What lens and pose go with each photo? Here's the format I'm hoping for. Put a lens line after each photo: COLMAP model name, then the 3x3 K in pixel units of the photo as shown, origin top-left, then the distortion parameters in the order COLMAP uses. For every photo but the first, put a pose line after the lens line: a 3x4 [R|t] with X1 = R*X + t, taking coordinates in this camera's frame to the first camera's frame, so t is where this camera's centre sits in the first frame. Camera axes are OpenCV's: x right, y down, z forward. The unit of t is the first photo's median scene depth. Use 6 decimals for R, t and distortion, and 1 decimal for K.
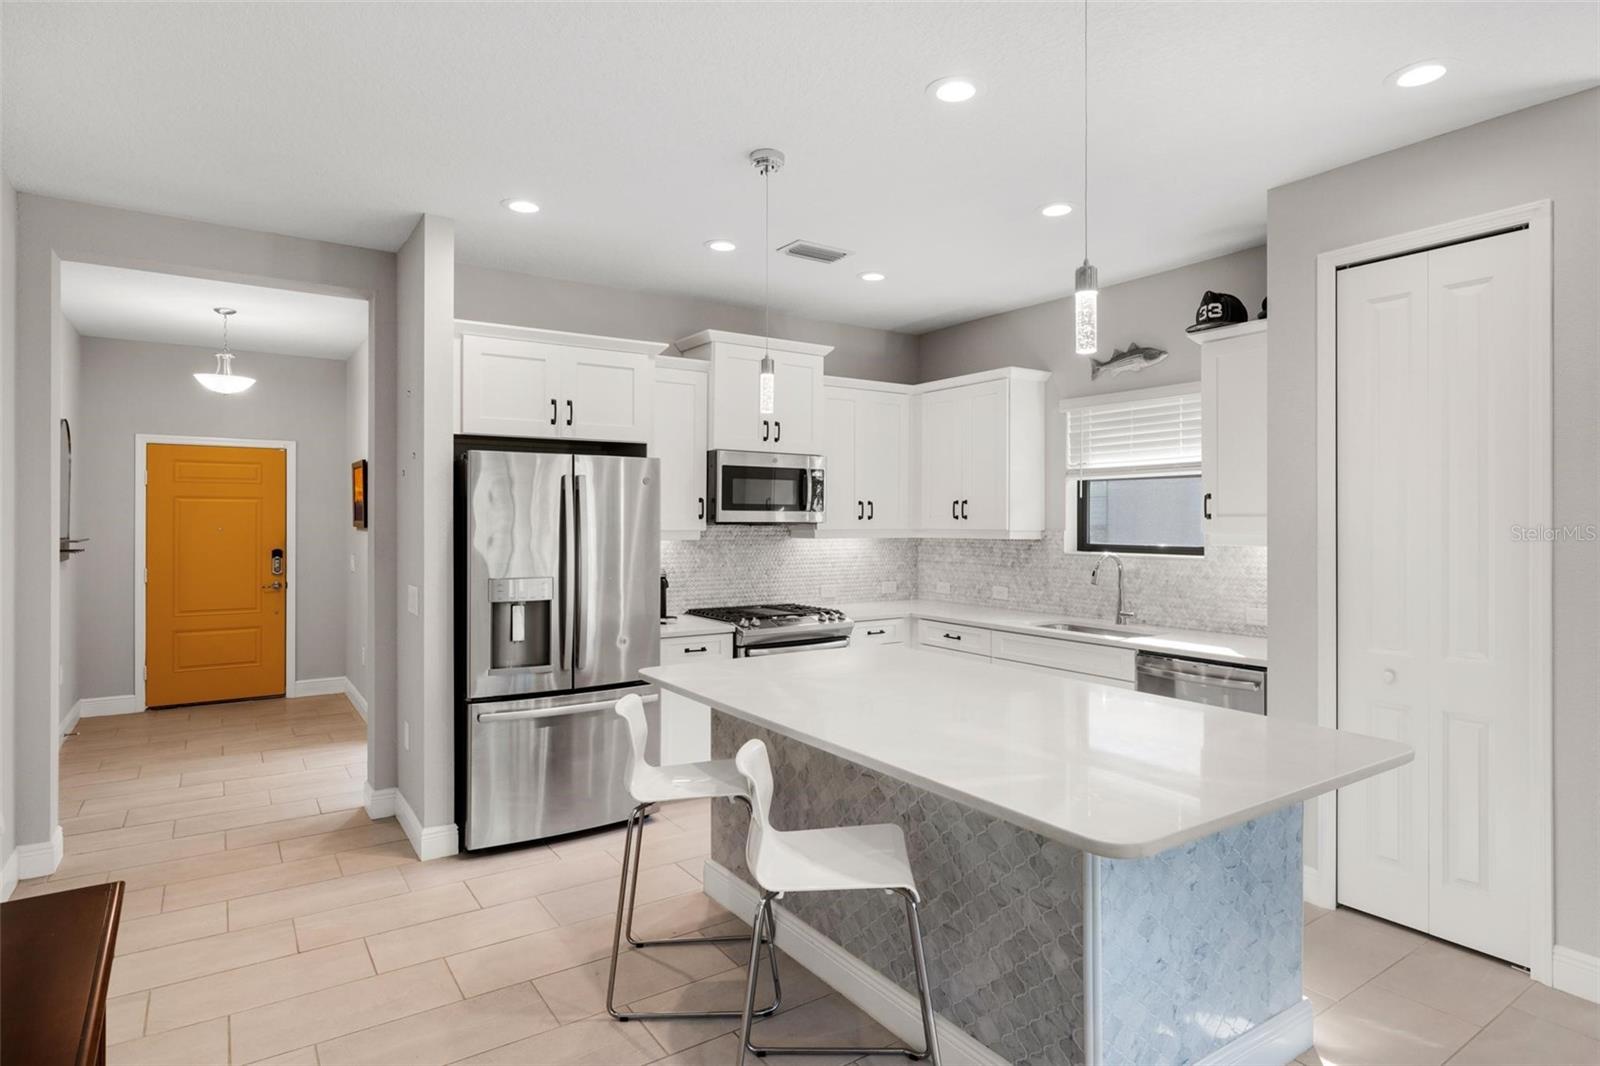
lens RADIAL K [[860.9, 0, 797.6], [0, 860.9, 520.6], [0, 0, 1]] dist [0.000443, 0.000020]
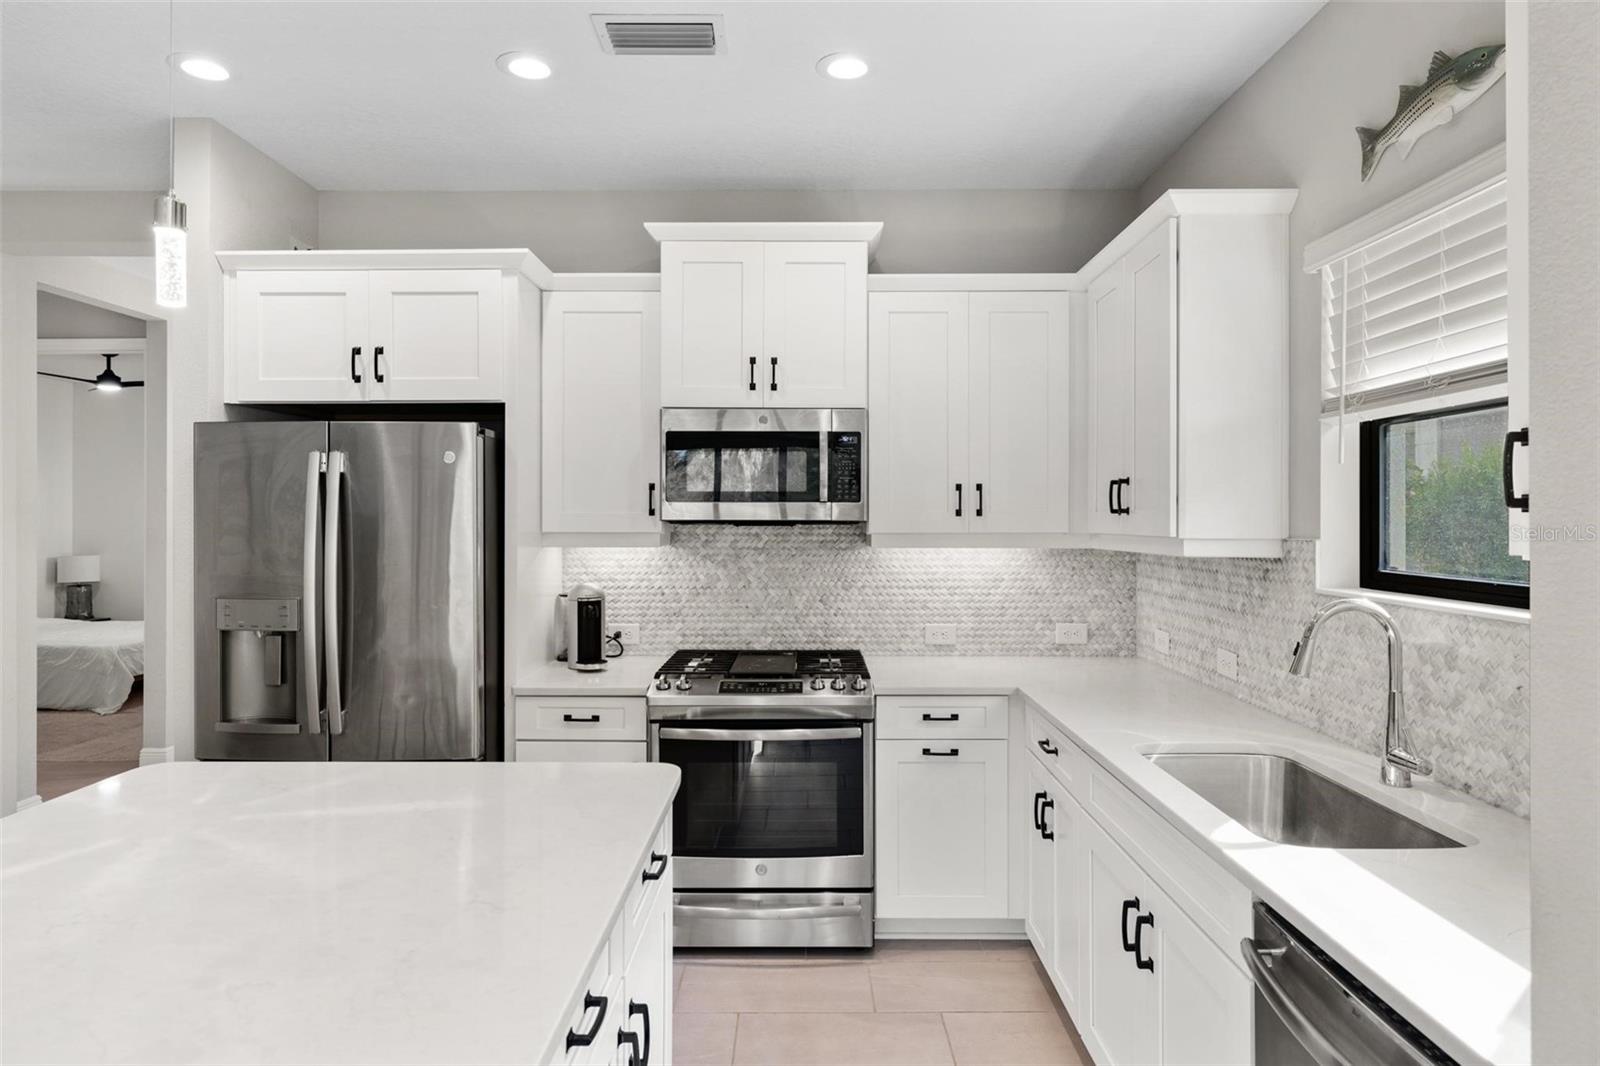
lens RADIAL K [[903.9, 0, 803.6], [0, 903.9, 517.0], [0, 0, 1]] dist [0.000294, -0.003639]
pose [[0.827870, -0.001782, -0.560917, 0.352010], [0.000591, 0.999997, -0.002304, 0.000944], [0.560920, 0.001576, 0.827869, 0.471788]]
